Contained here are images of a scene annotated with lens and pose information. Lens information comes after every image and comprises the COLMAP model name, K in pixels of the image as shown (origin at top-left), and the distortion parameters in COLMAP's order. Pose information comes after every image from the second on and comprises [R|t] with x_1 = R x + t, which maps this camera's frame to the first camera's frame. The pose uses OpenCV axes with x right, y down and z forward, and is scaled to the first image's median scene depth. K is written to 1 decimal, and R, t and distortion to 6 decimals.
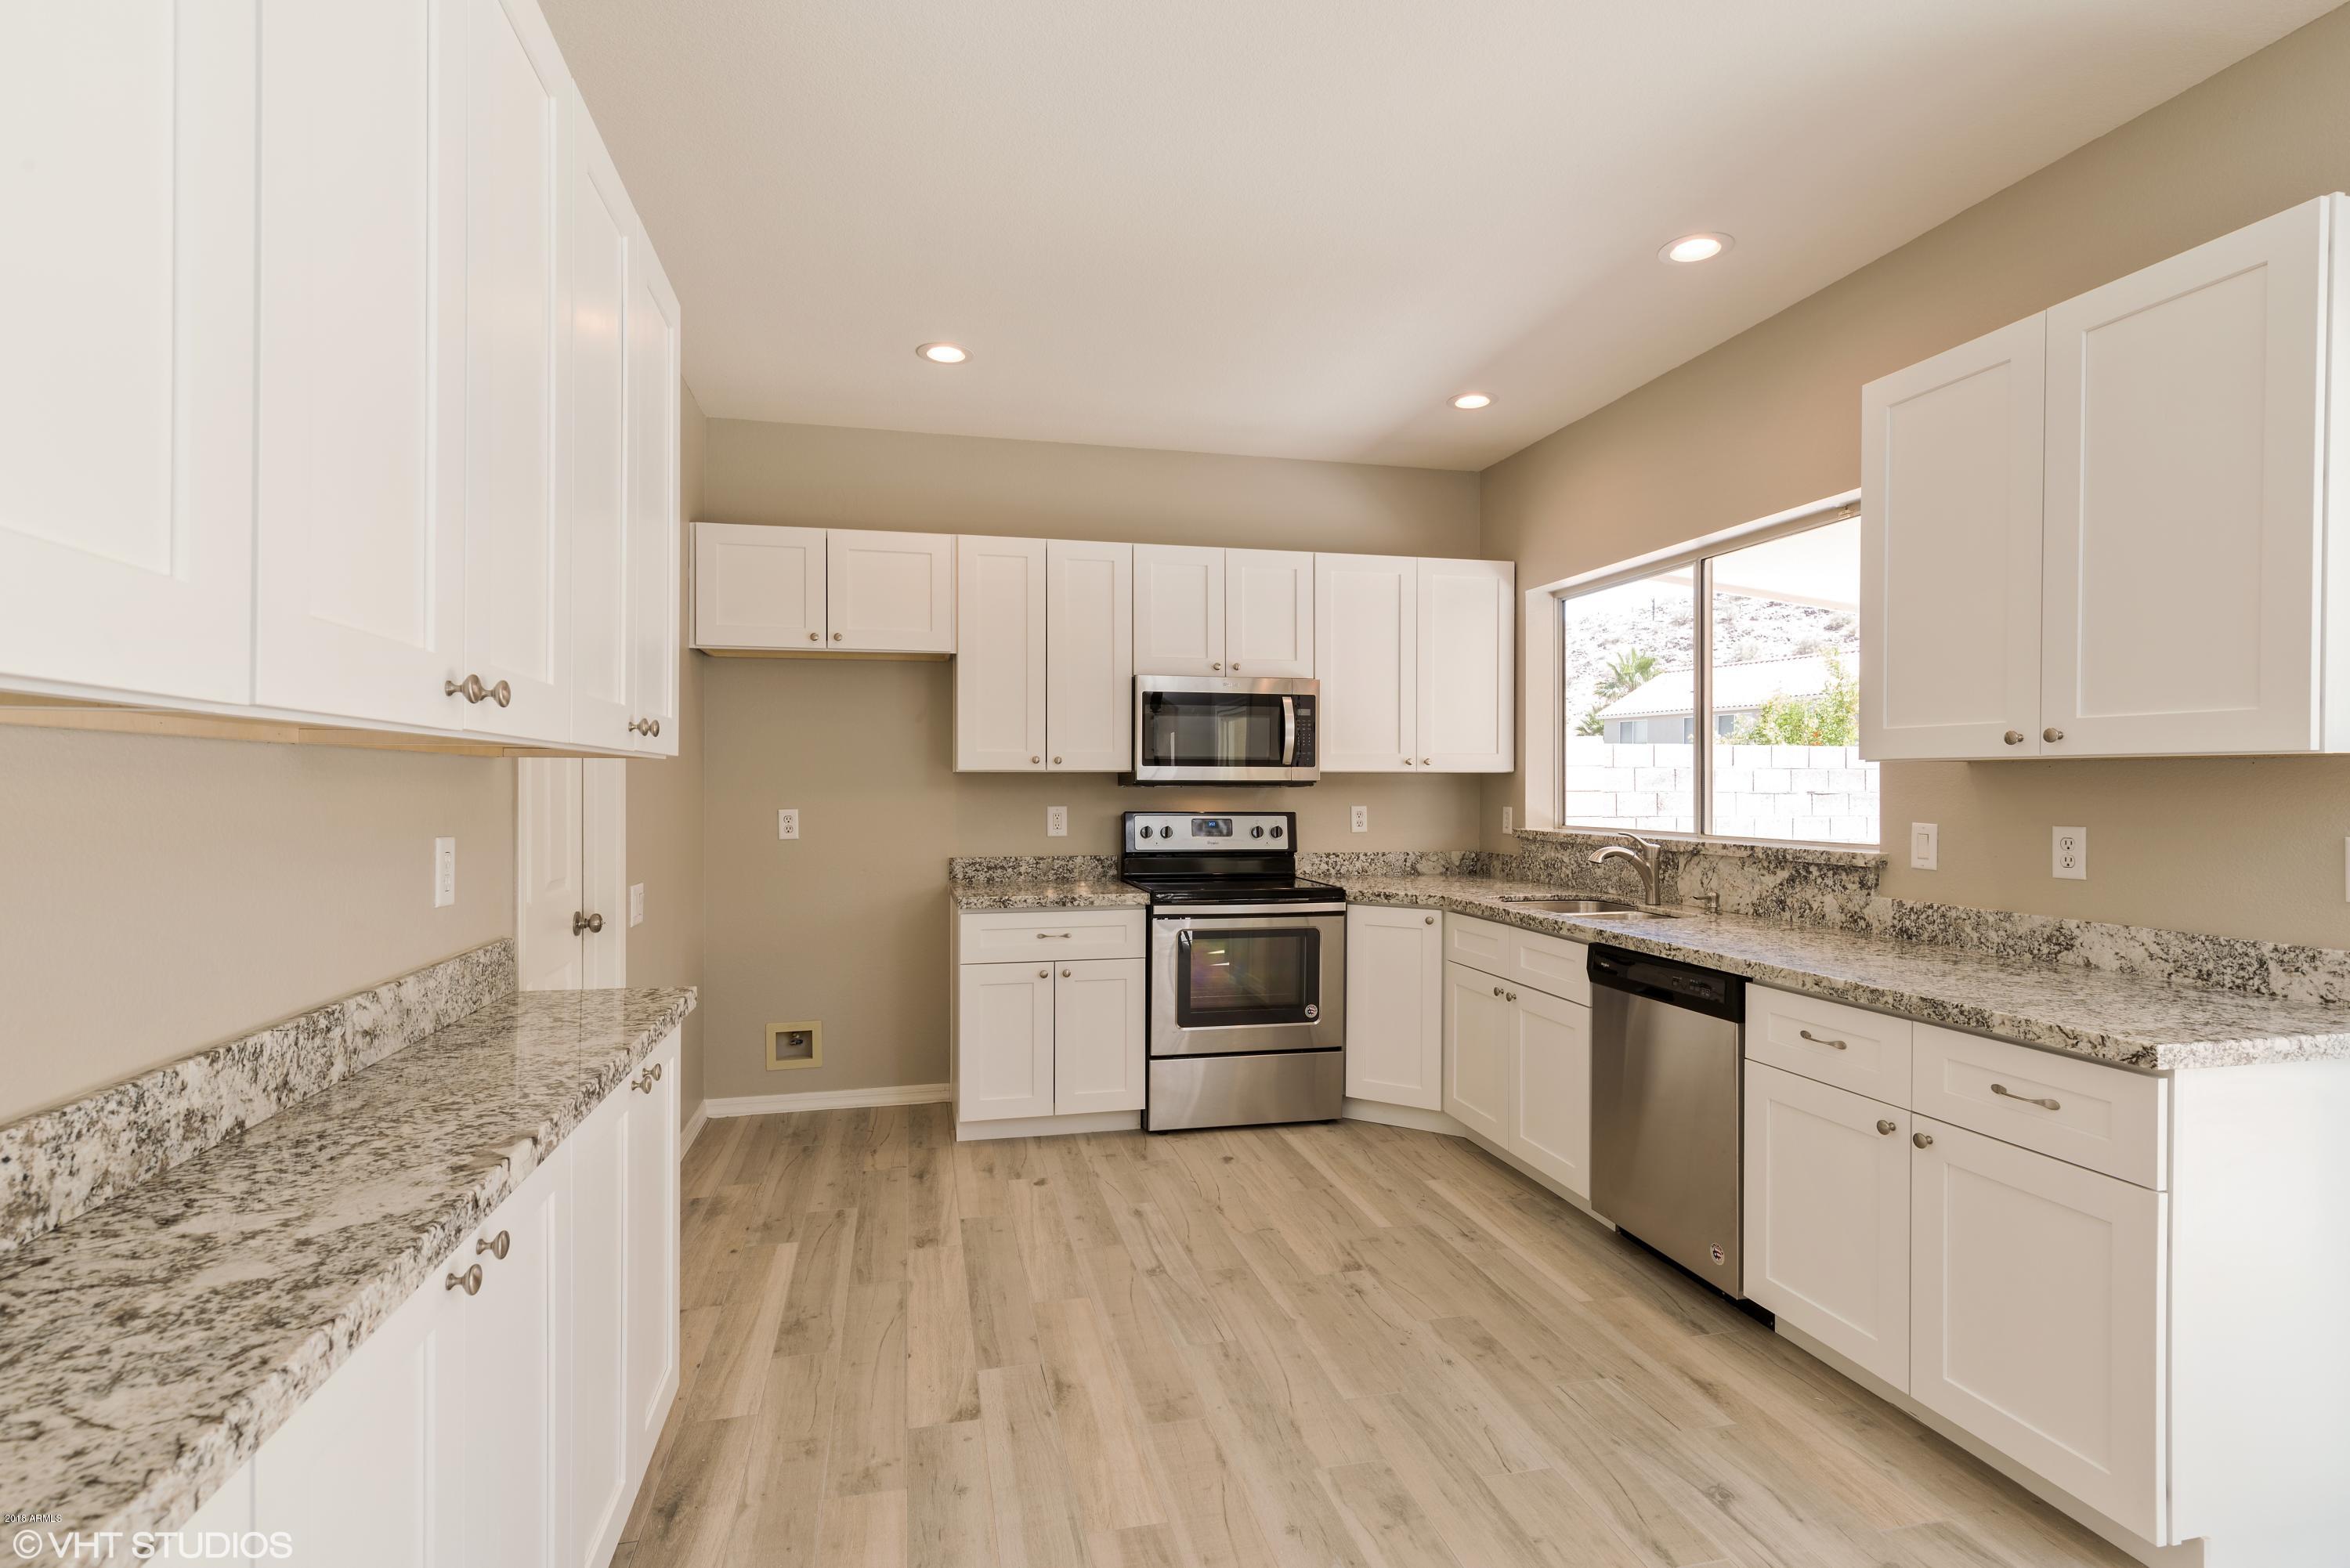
lens RADIAL K [[1126.0, 0, 1175.0], [0, 1126.0, 784.0], [0, 0, 1]] dist [0.001230, -0.000213]
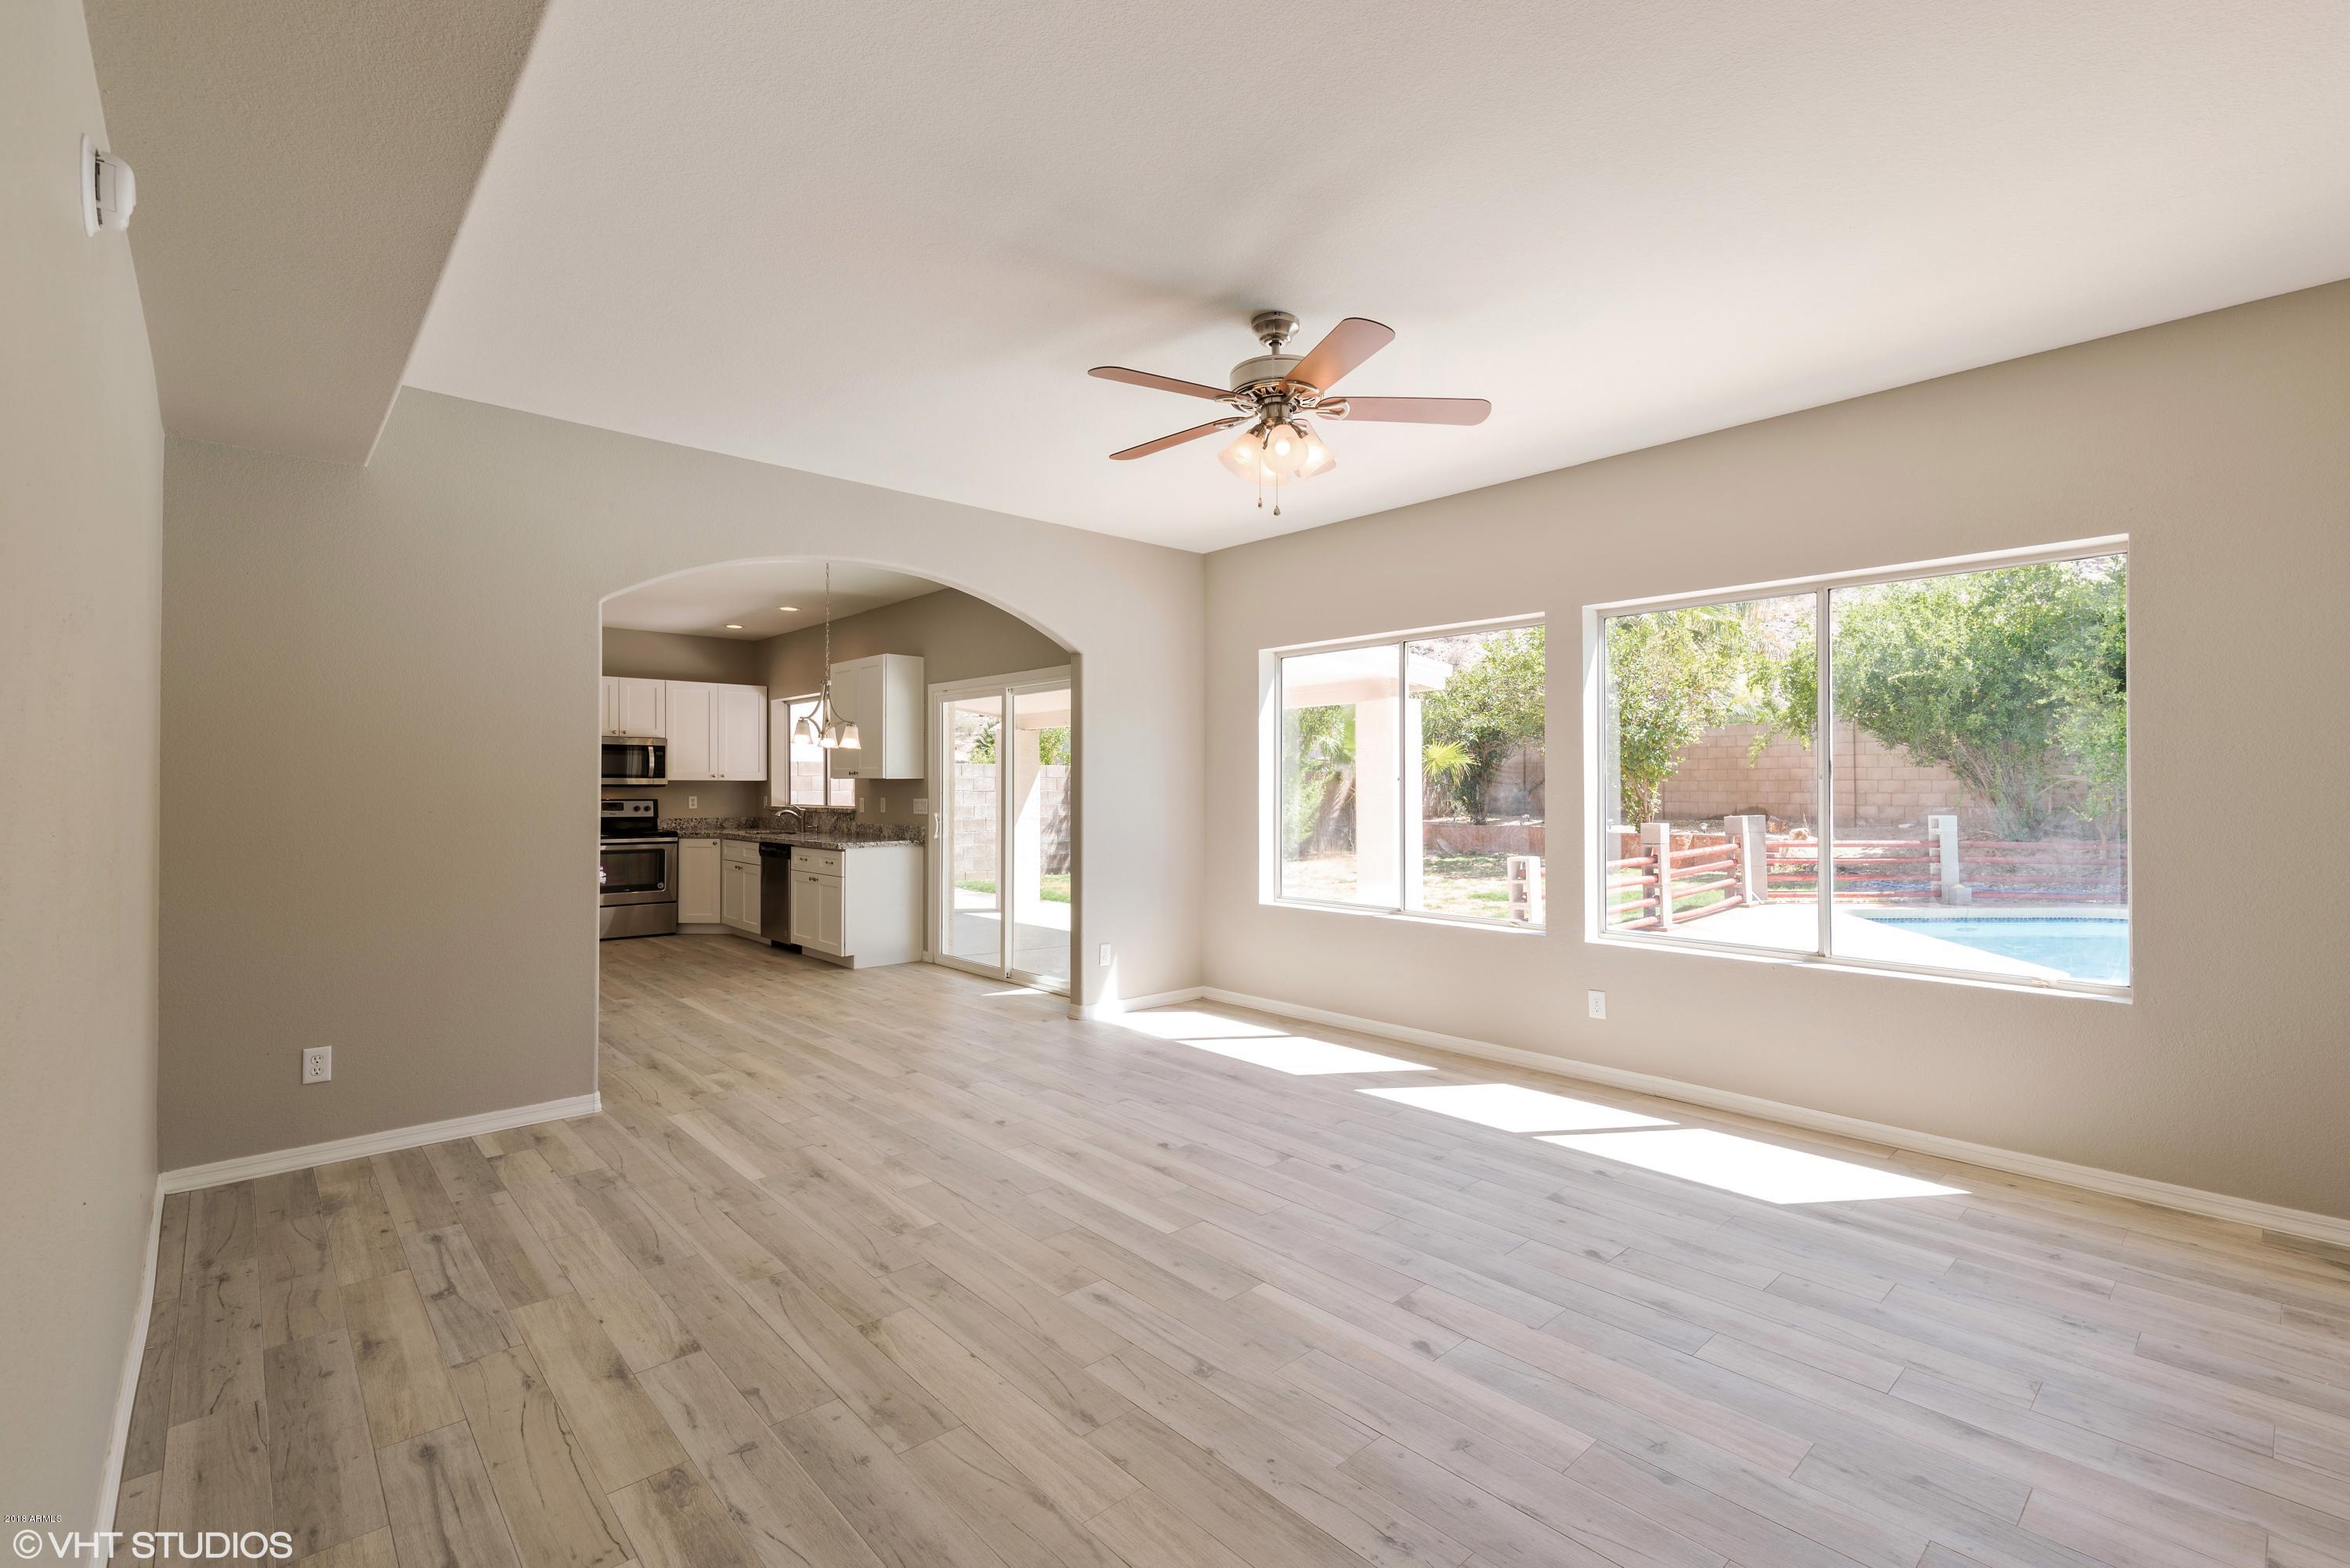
lens RADIAL K [[1013.3, 0, 1175.0], [0, 1013.3, 784.0], [0, 0, 1]] dist [0.000011, 0.000009]
pose [[0.868706, 0.000421, 0.495327, 0.011584], [0.000583, 0.999998, -0.001873, 0.000884], [-0.495327, 0.001916, 0.868704, -1.639877]]
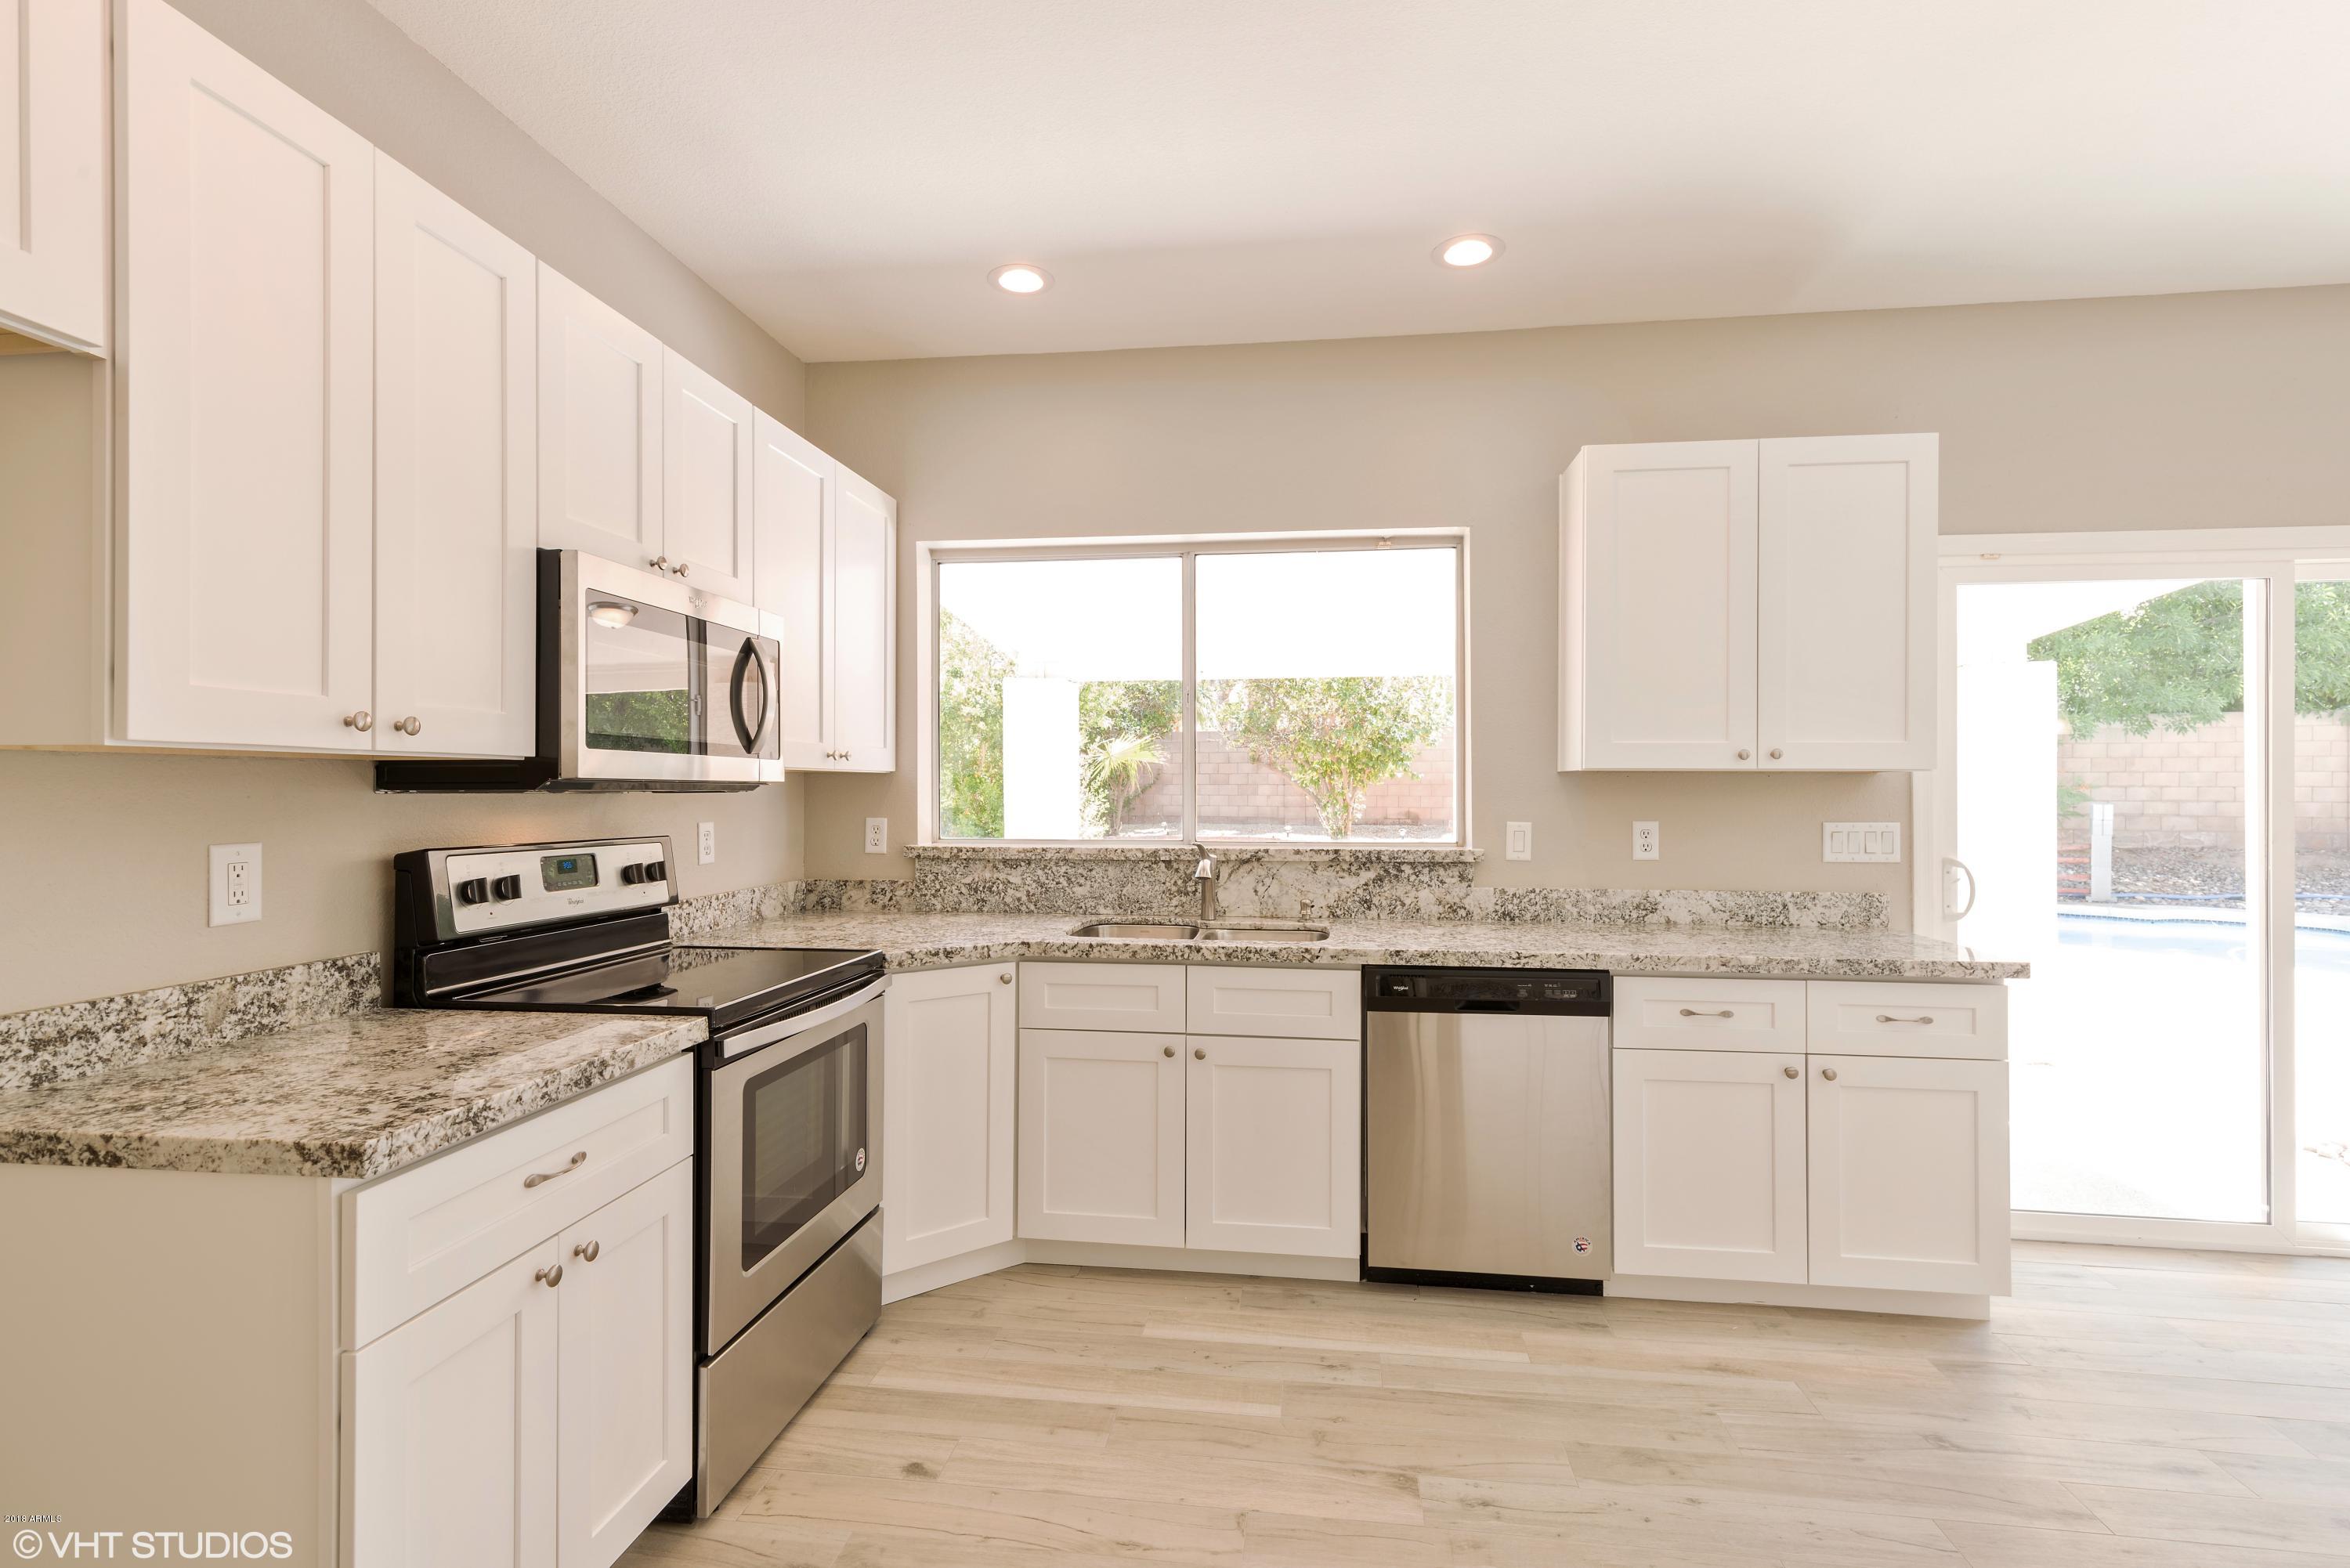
lens RADIAL K [[1088.1, 0, 1175.0], [0, 1088.1, 784.0], [0, 0, 1]] dist [0.002122, 0.000189]
pose [[0.358851, 0.005108, 0.933381, -0.463889], [-0.002169, 0.999987, -0.004639, 0.000486], [-0.933392, -0.000360, 0.358858, 0.789657]]
